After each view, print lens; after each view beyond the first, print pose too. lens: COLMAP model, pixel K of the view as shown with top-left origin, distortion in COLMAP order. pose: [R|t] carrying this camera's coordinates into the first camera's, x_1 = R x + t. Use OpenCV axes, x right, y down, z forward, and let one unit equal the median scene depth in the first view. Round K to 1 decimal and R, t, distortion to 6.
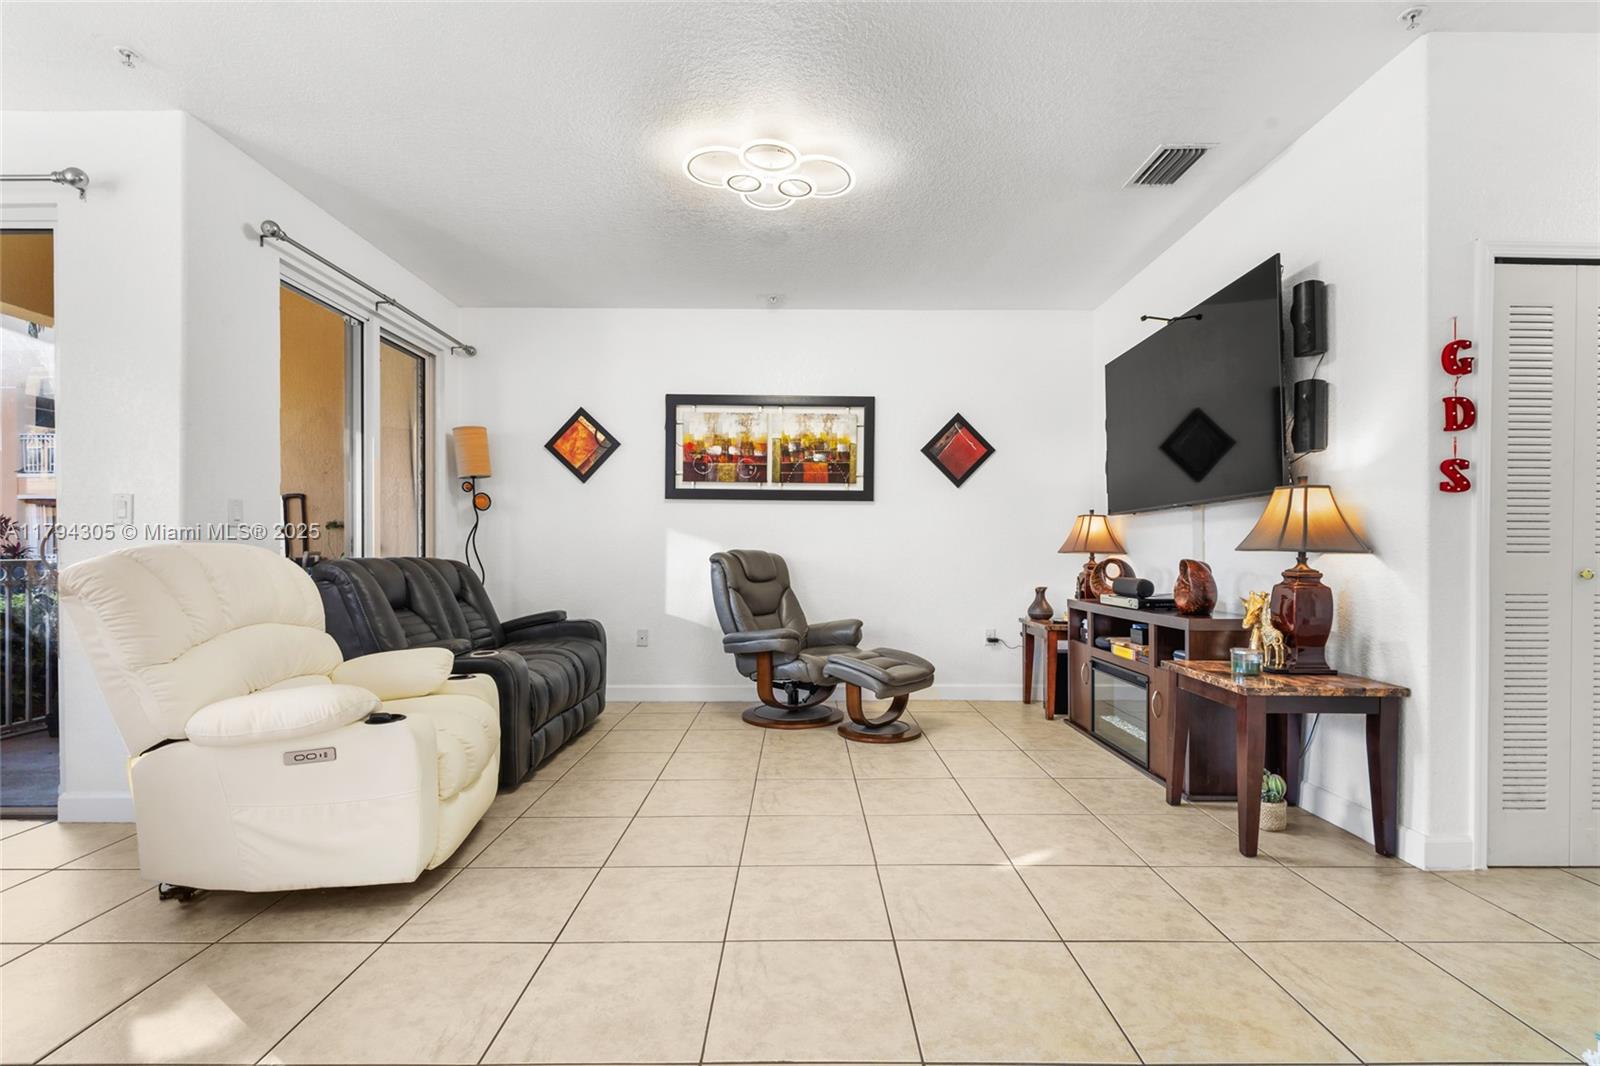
lens RADIAL K [[713.1, 0, 799.9], [0, 713.1, 547.9], [0, 0, 1]] dist [-0.001434, -0.000066]
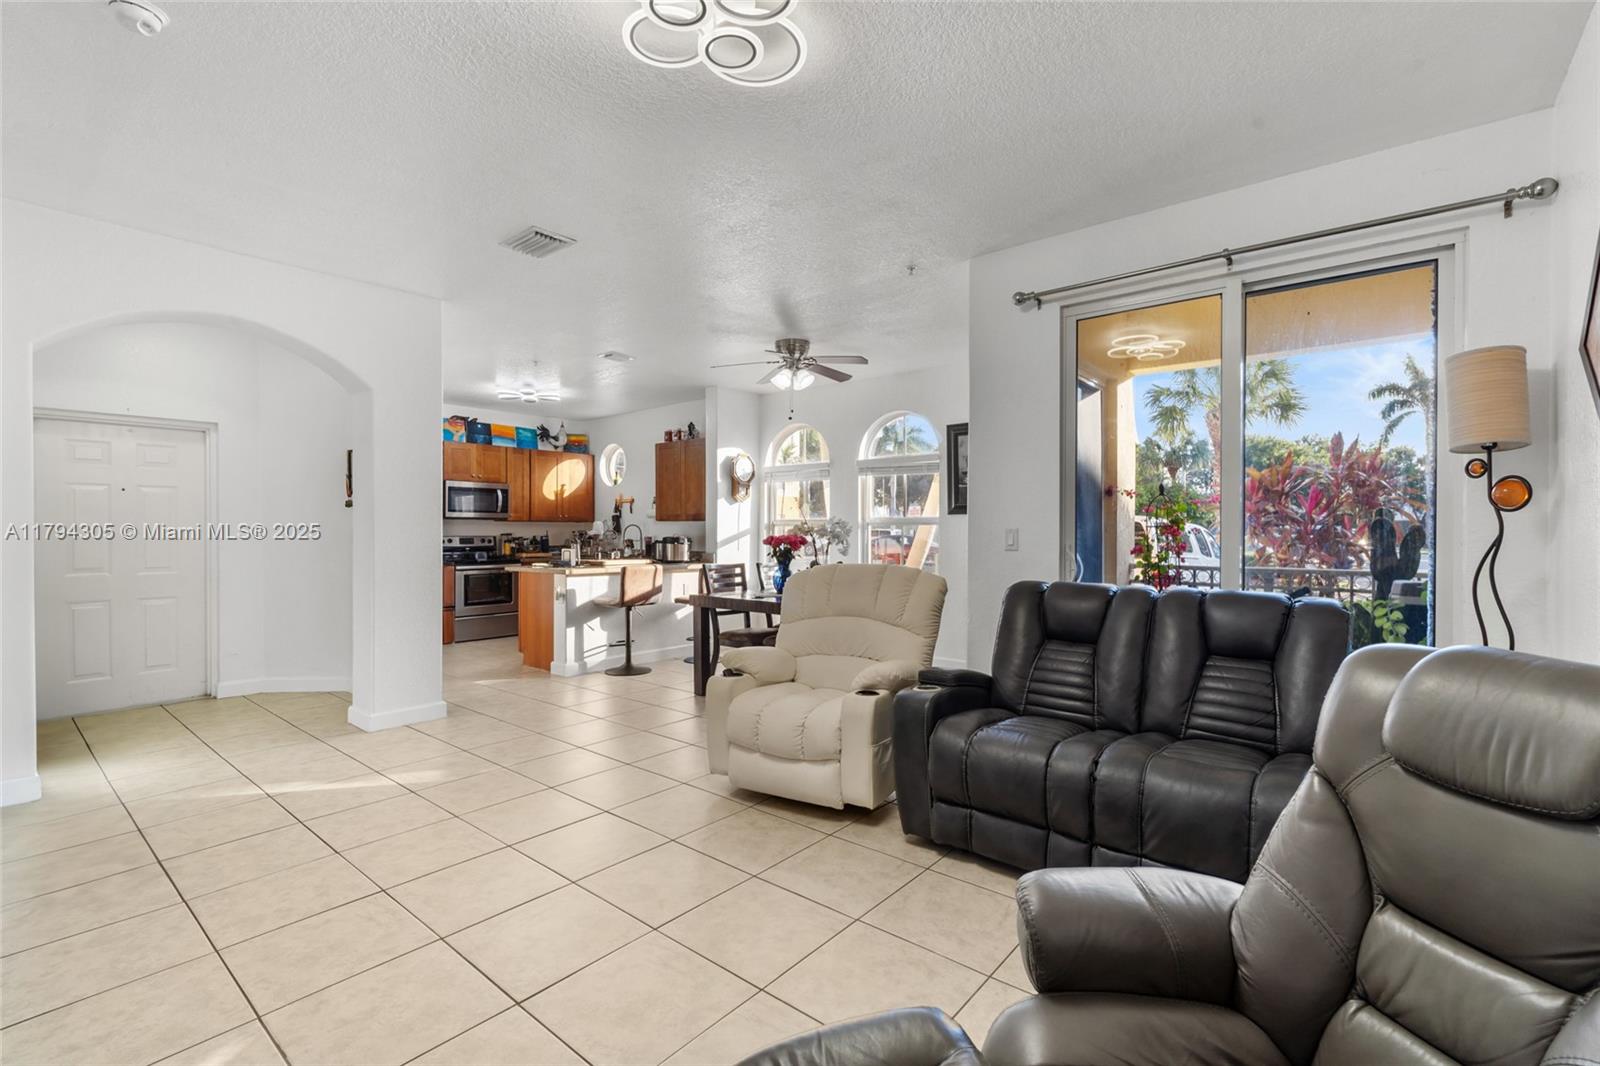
lens RADIAL K [[706.3, 0, 802.4], [0, 706.3, 526.7], [0, 0, 1]] dist [0.000740, 0.000209]
pose [[-0.637797, -0.003941, -0.770195, 0.241788], [0.000148, 0.999986, -0.005240, -0.038983], [0.770205, -0.003457, -0.637787, 0.913167]]
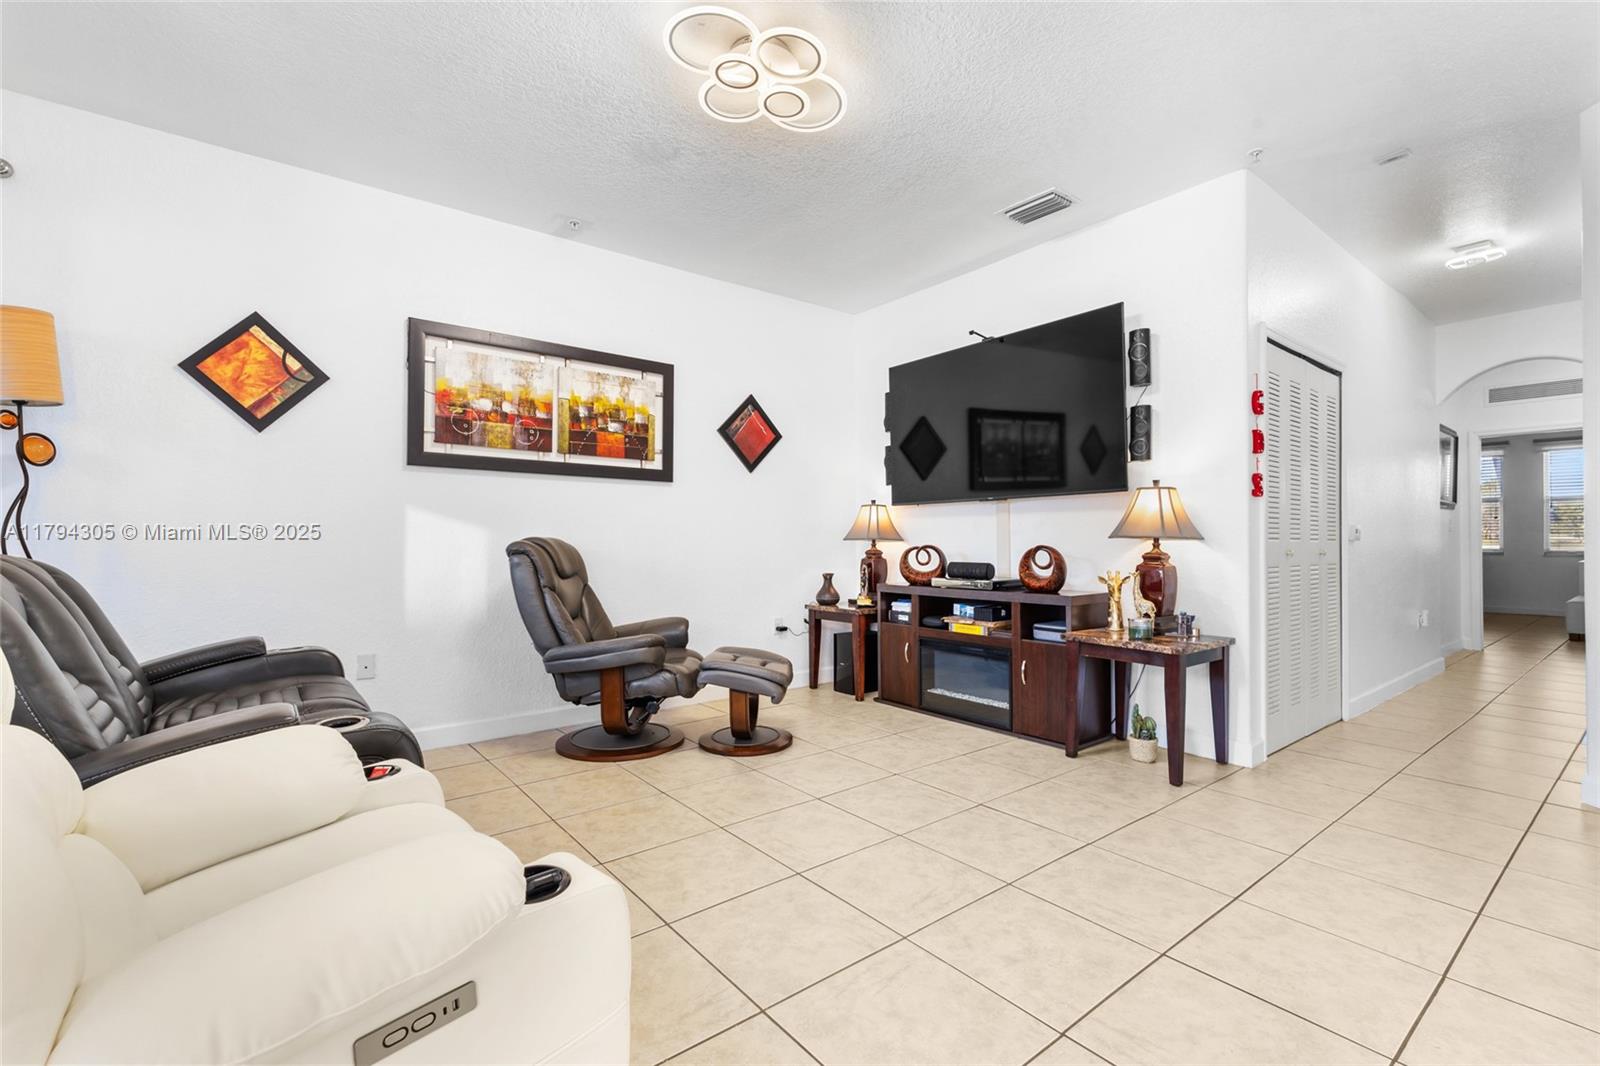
lens RADIAL K [[706.3, 0, 802.4], [0, 706.3, 526.7], [0, 0, 1]] dist [0.000740, 0.000209]
pose [[0.786773, 0.008196, 0.617188, -0.311722], [-0.001309, 0.999932, -0.011609, -0.000536], [-0.617241, 0.008326, 0.786730, 0.211042]]
